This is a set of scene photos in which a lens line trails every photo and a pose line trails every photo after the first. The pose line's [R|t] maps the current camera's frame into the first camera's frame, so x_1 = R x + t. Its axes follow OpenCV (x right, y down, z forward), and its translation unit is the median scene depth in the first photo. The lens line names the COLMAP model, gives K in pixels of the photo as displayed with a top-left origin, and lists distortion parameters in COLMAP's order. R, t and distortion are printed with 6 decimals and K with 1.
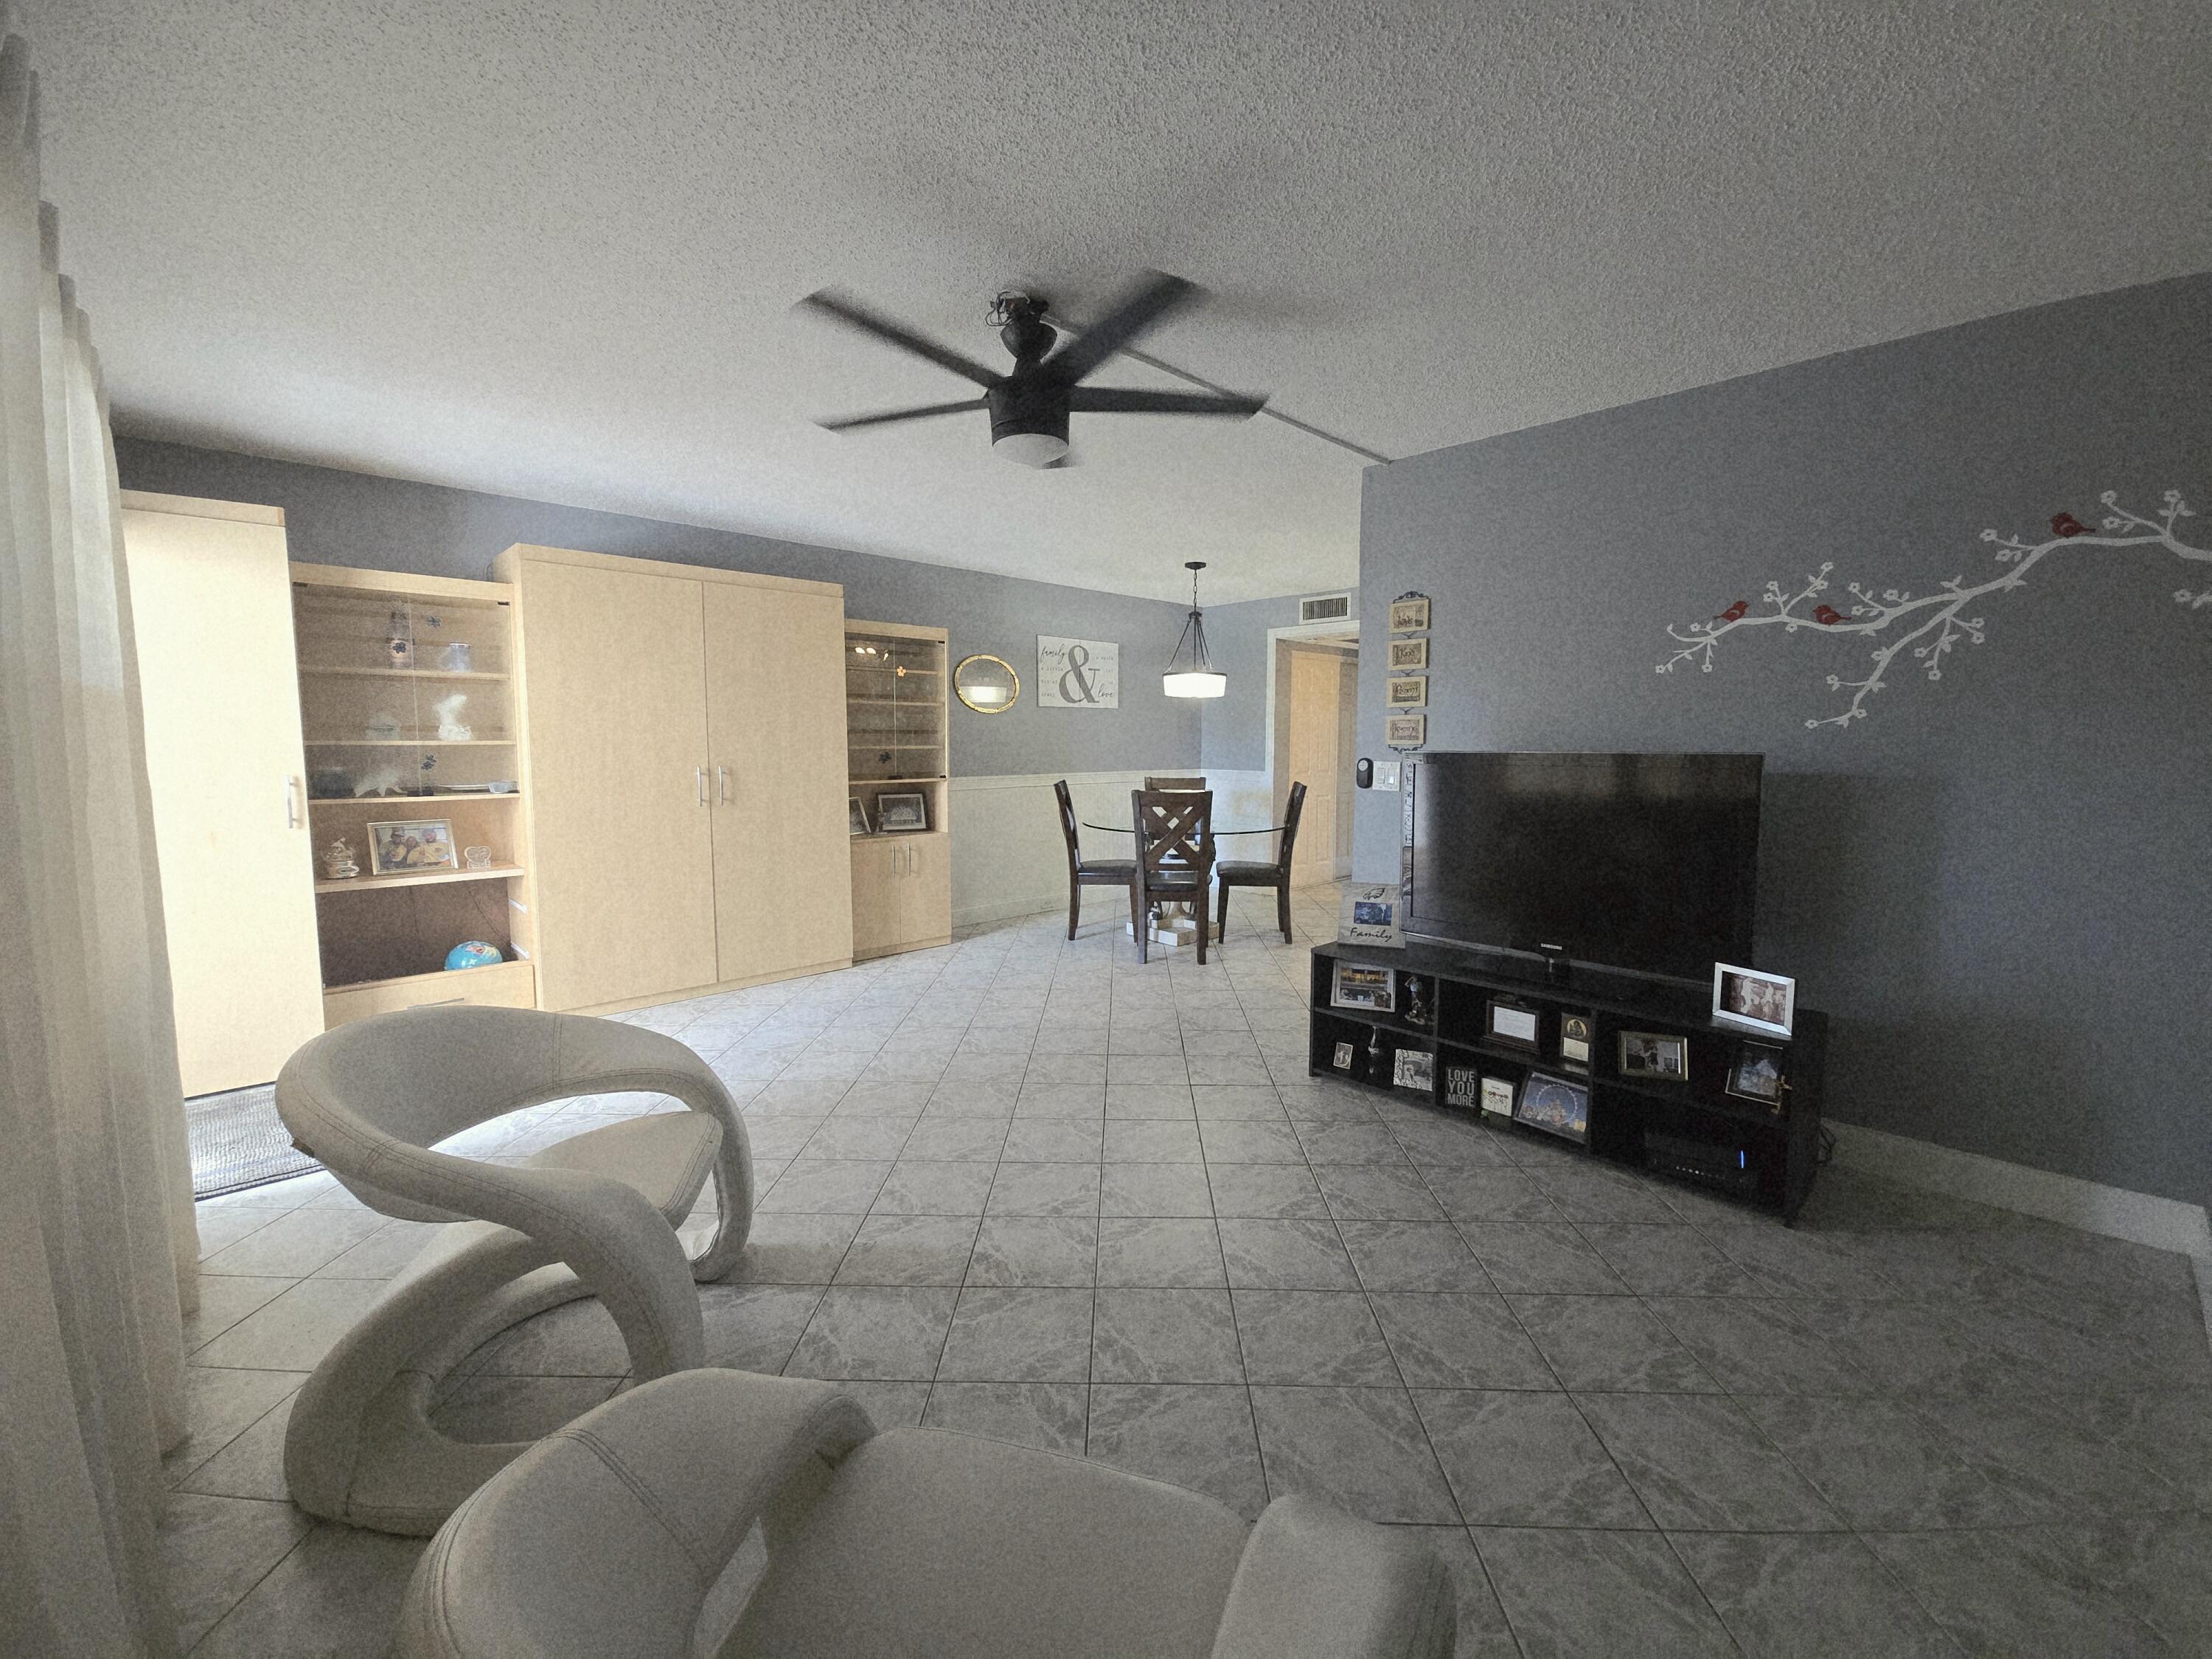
lens RADIAL K [[896.1, 0, 1105.8], [0, 896.1, 819.9], [0, 0, 1]] dist [0.002662, 0.000561]
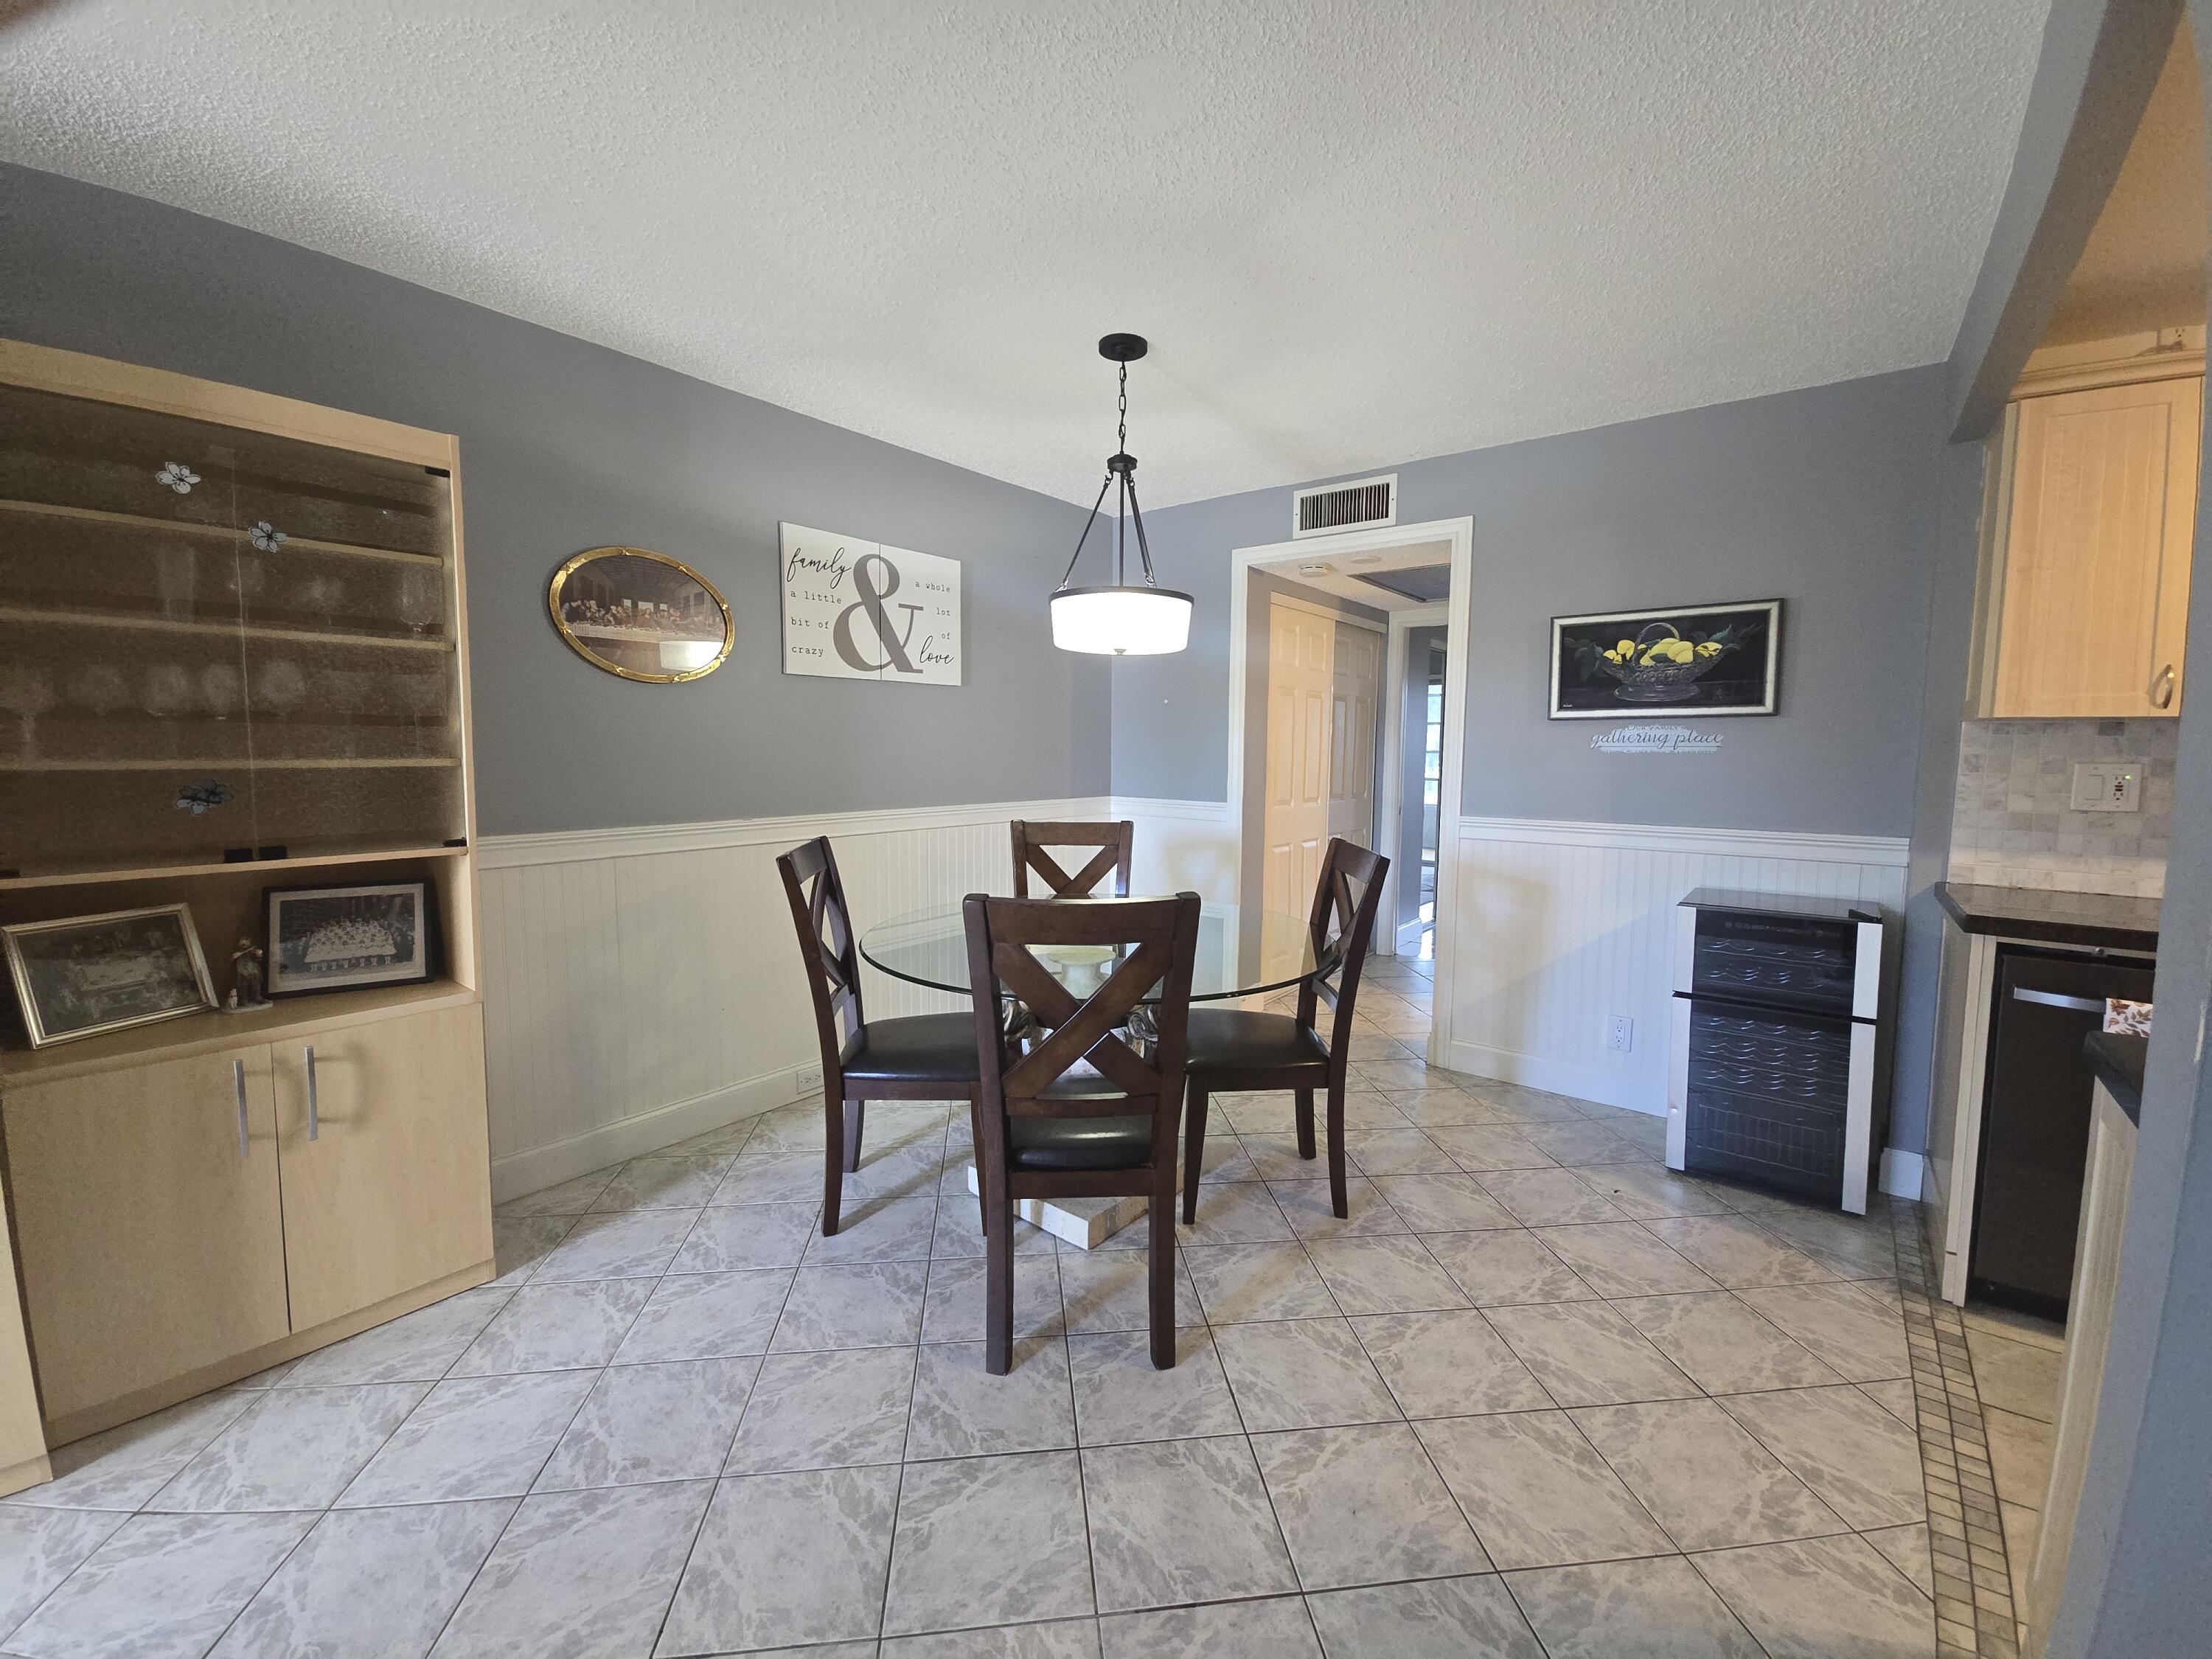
lens RADIAL K [[896.1, 0, 1105.8], [0, 896.1, 819.9], [0, 0, 1]] dist [0.002662, 0.000561]
pose [[0.990670, -0.004447, 0.136207, 0.034590], [0.005299, 0.999969, -0.005894, -0.056579], [-0.136176, 0.006561, 0.990663, 0.627579]]
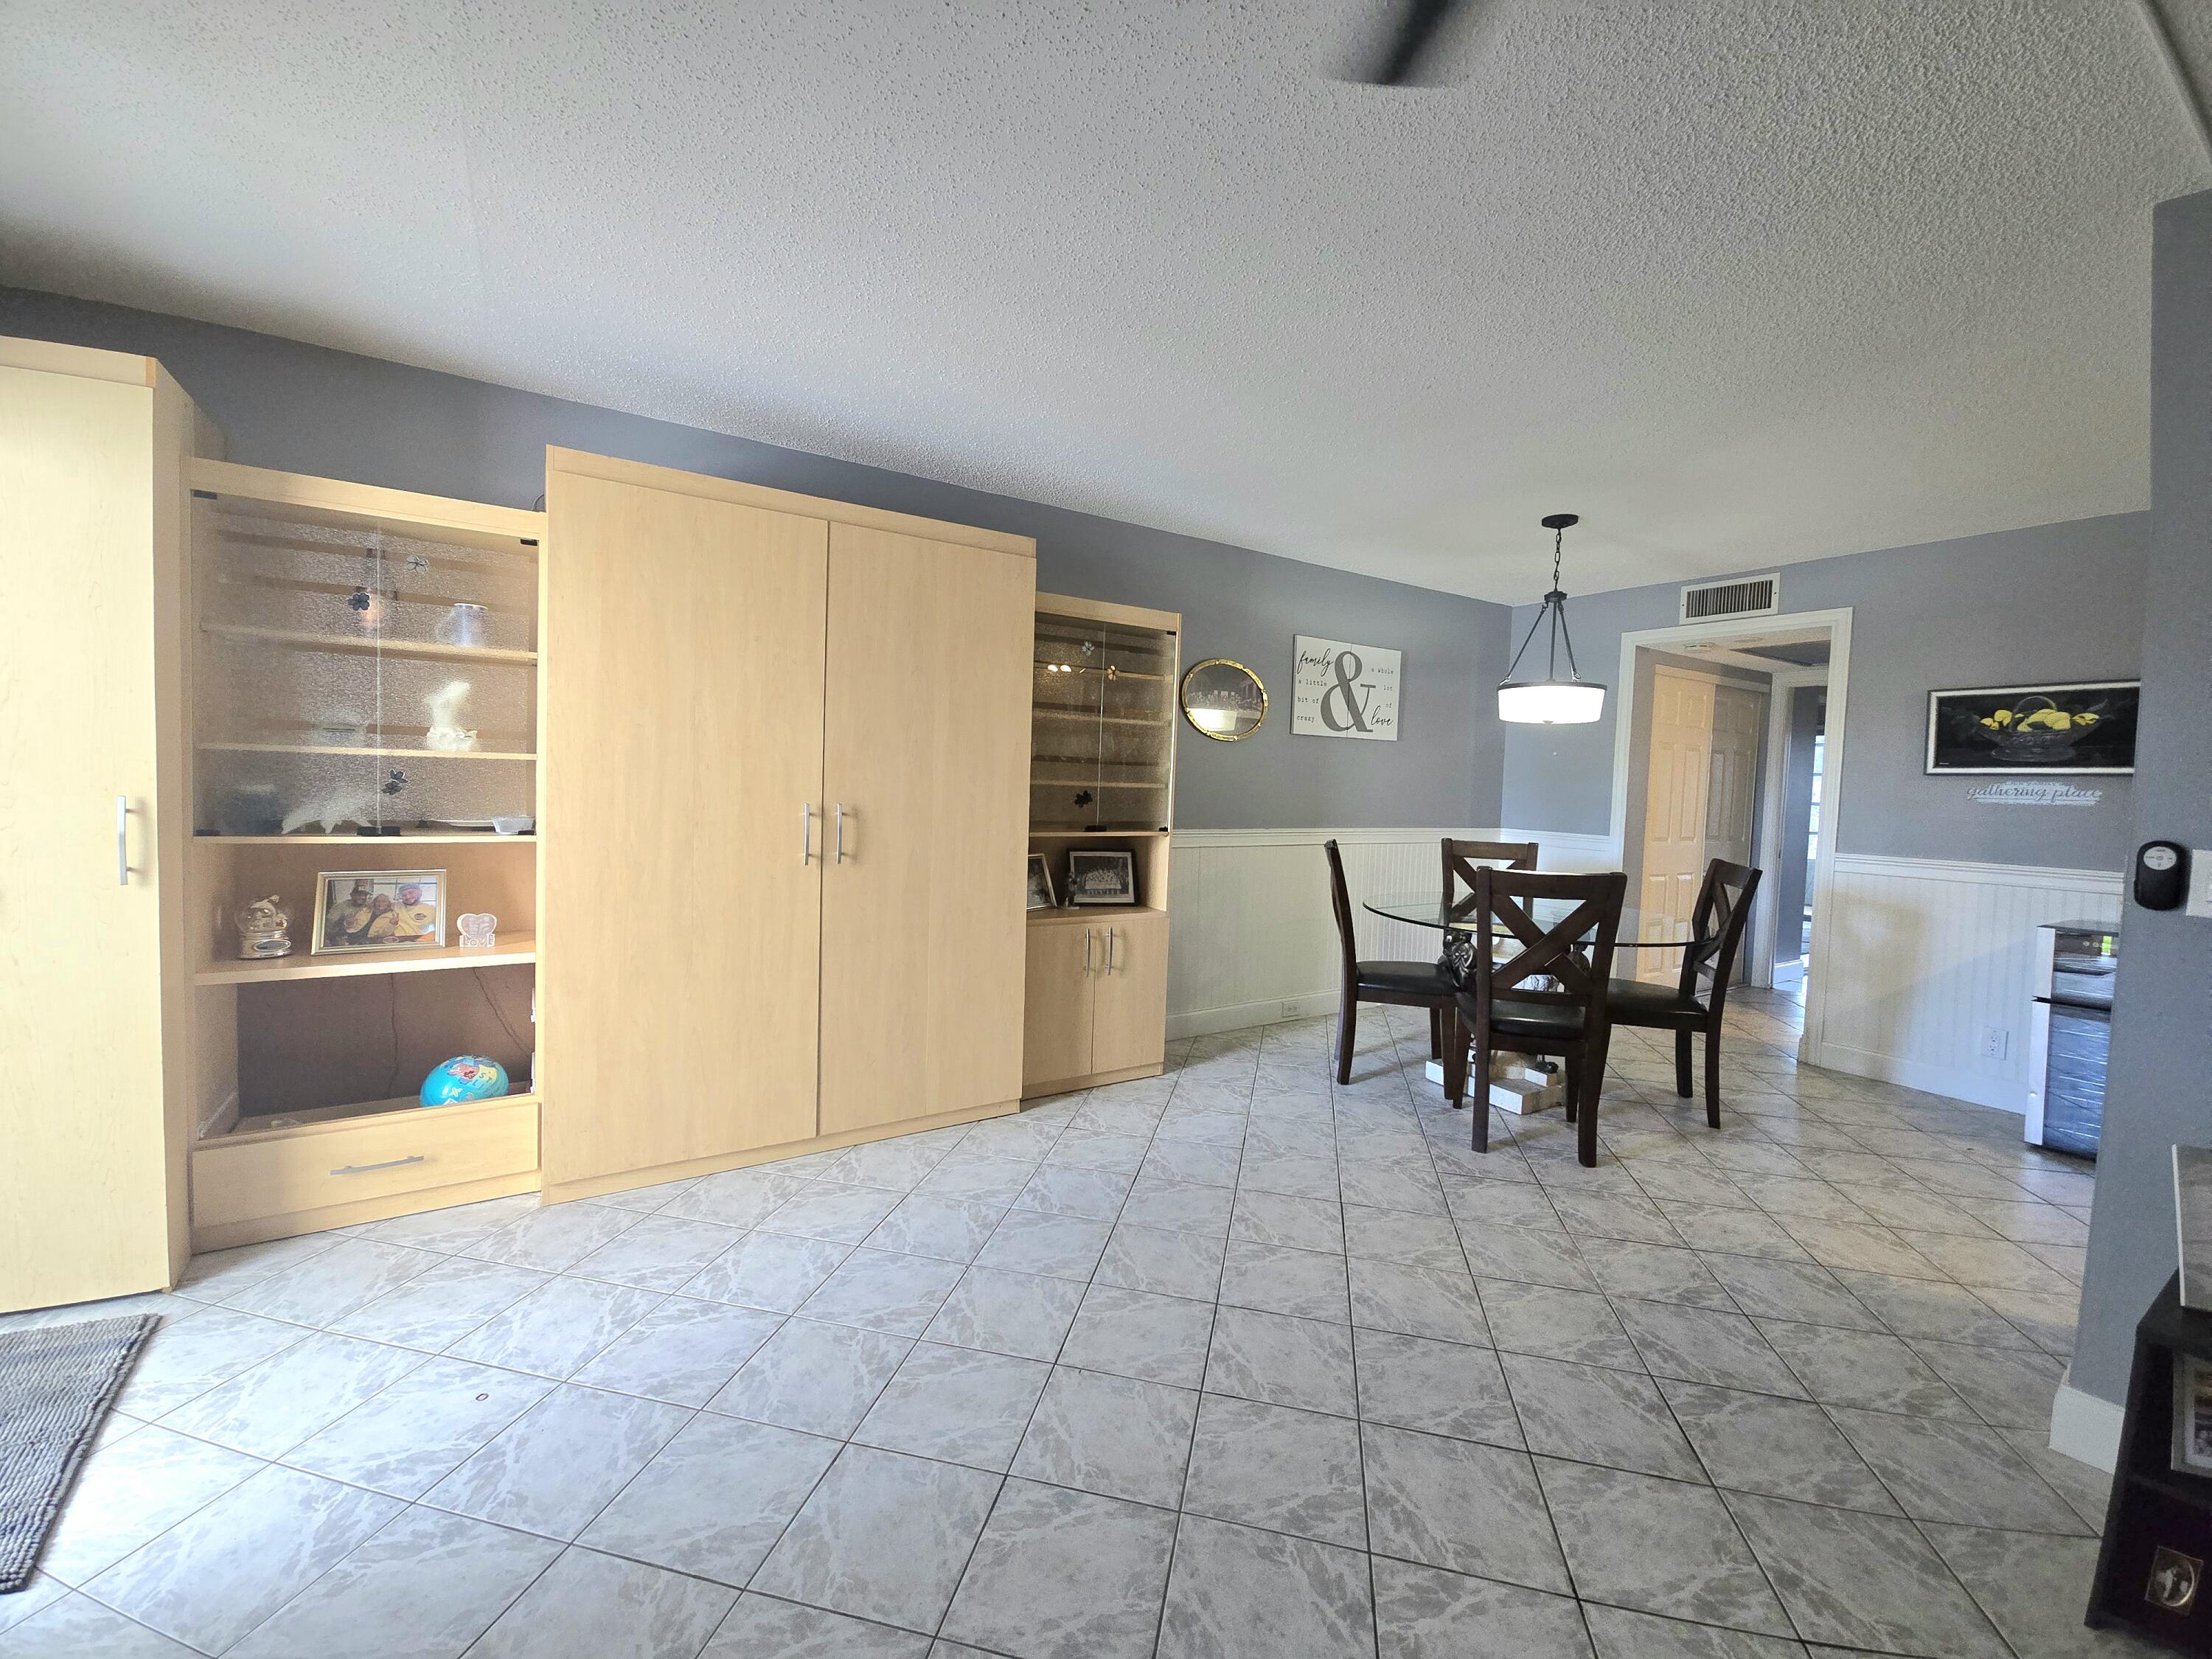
lens RADIAL K [[896.1, 0, 1105.8], [0, 896.1, 819.9], [0, 0, 1]] dist [0.002662, 0.000561]
pose [[0.979527, 0.039622, -0.197376, -0.094558], [-0.049032, 0.997870, -0.043017, -0.025042], [0.195251, 0.051814, 0.979384, 0.338412]]
